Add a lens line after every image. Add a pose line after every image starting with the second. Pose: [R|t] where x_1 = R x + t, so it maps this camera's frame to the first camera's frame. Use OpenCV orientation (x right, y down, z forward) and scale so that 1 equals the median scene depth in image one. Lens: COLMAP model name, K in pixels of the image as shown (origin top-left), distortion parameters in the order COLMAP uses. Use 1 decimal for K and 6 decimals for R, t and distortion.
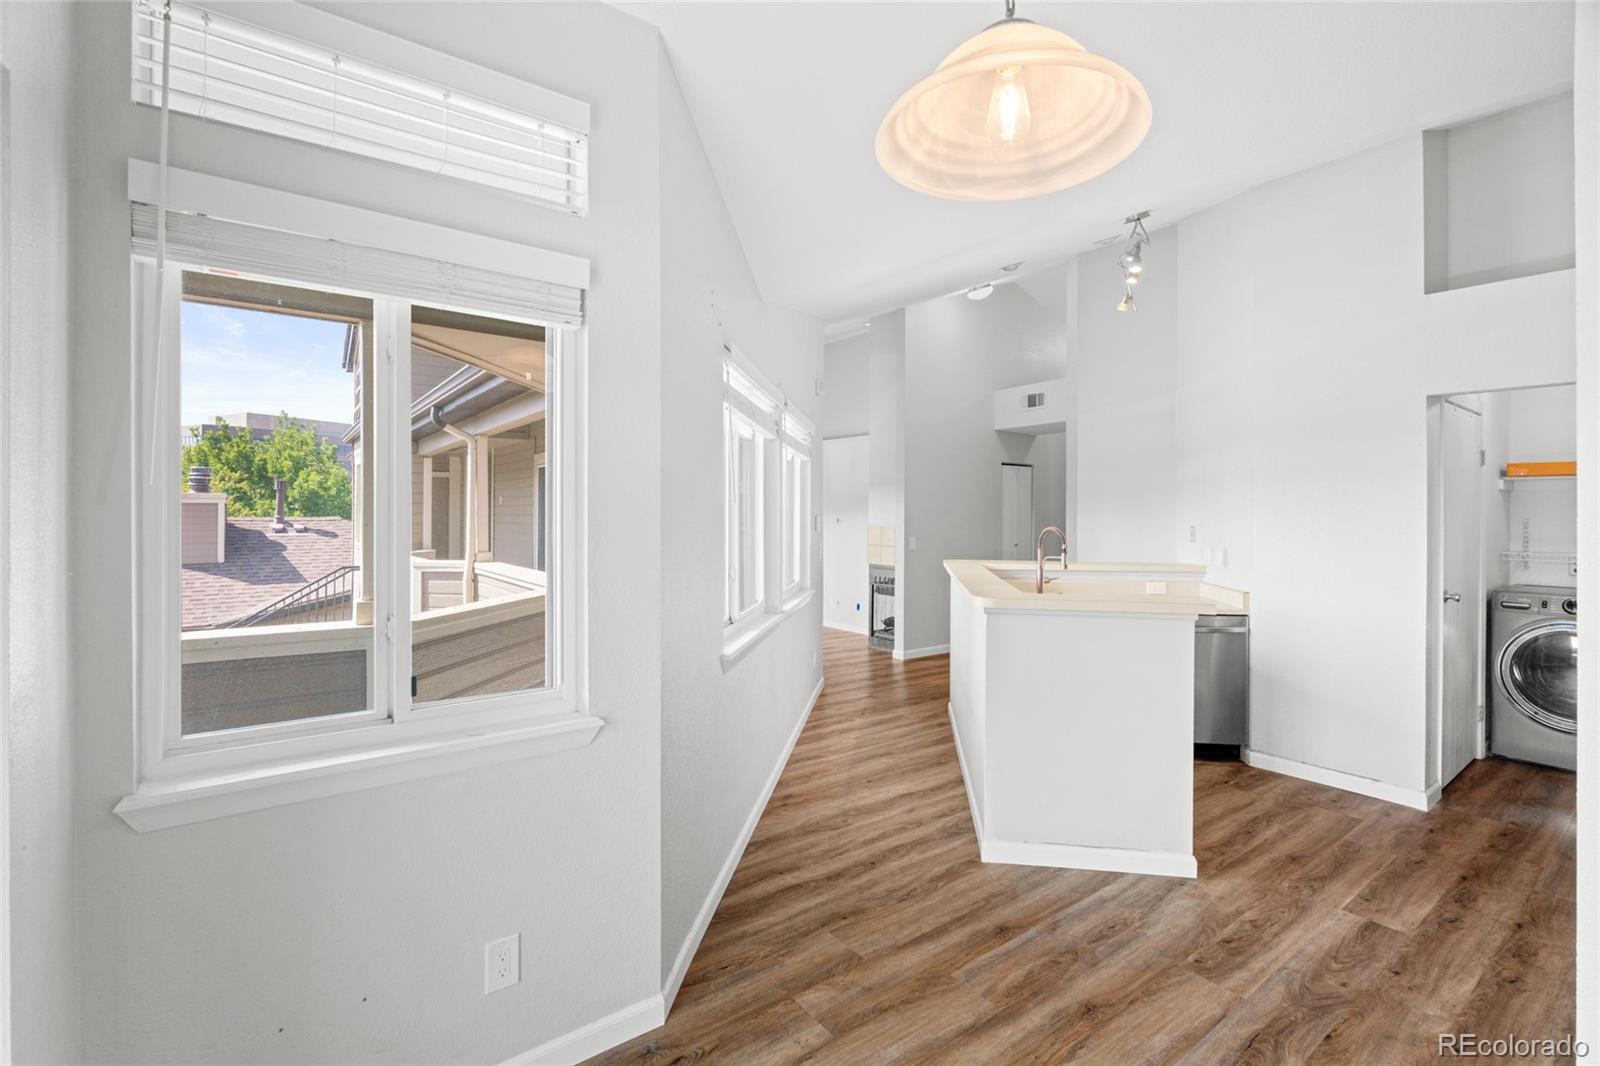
lens RADIAL K [[710.1, 0, 798.8], [0, 710.1, 526.2], [0, 0, 1]] dist [-0.004748, -0.000025]
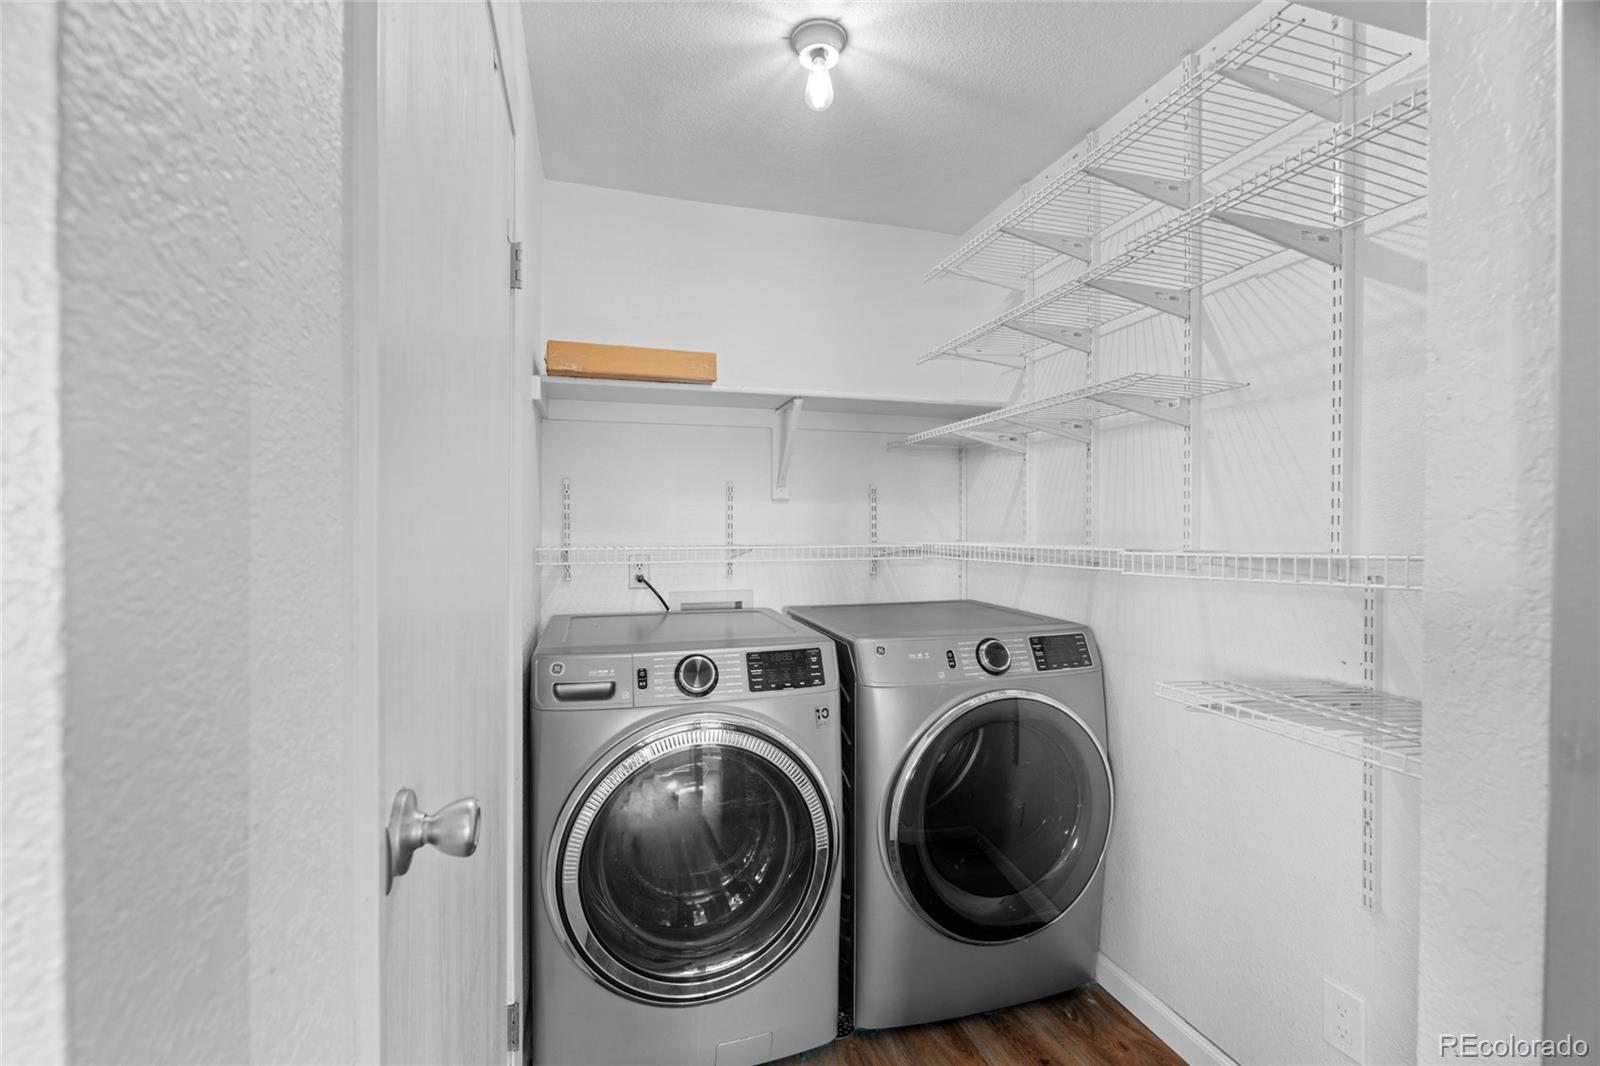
lens RADIAL K [[710.1, 0, 798.8], [0, 710.1, 526.2], [0, 0, 1]] dist [-0.004748, -0.000025]
pose [[0.354271, 0.006203, 0.935122, 0.704998], [0.003745, 0.999961, -0.008052, 0.031434], [-0.935135, 0.006354, 0.354233, 0.760176]]
